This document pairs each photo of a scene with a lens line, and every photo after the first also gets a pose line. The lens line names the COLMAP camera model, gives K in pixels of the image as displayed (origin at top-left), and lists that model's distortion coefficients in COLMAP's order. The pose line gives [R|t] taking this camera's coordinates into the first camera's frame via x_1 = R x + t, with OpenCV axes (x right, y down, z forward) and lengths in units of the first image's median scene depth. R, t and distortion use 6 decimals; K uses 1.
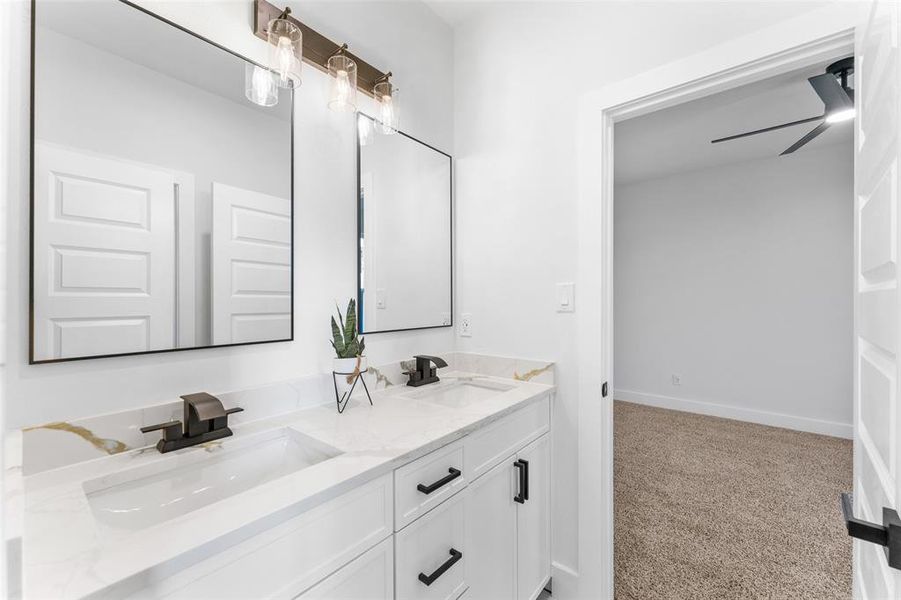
lens RADIAL K [[361.8, 0, 448.9], [0, 361.8, 301.5], [0, 0, 1]] dist [0.002311, 0.000340]
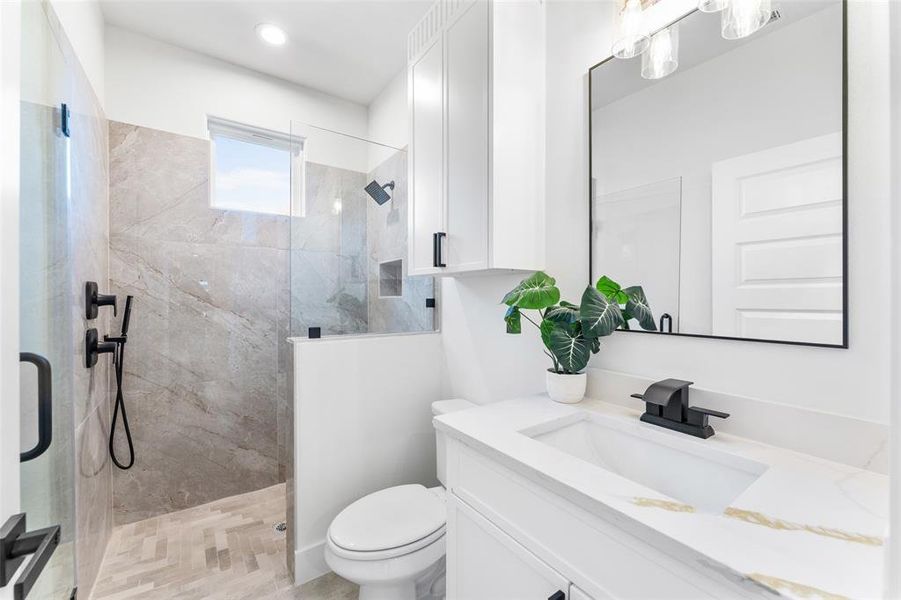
lens RADIAL K [[361.8, 0, 451.1], [0, 361.8, 299.1], [0, 0, 1]] dist [0.002311, 0.000340]
pose [[-0.268214, 0.006019, -0.963341, 0.519365], [0.004482, 0.999977, 0.005000, 0.008048], [0.963349, -0.002977, -0.268235, 0.699663]]
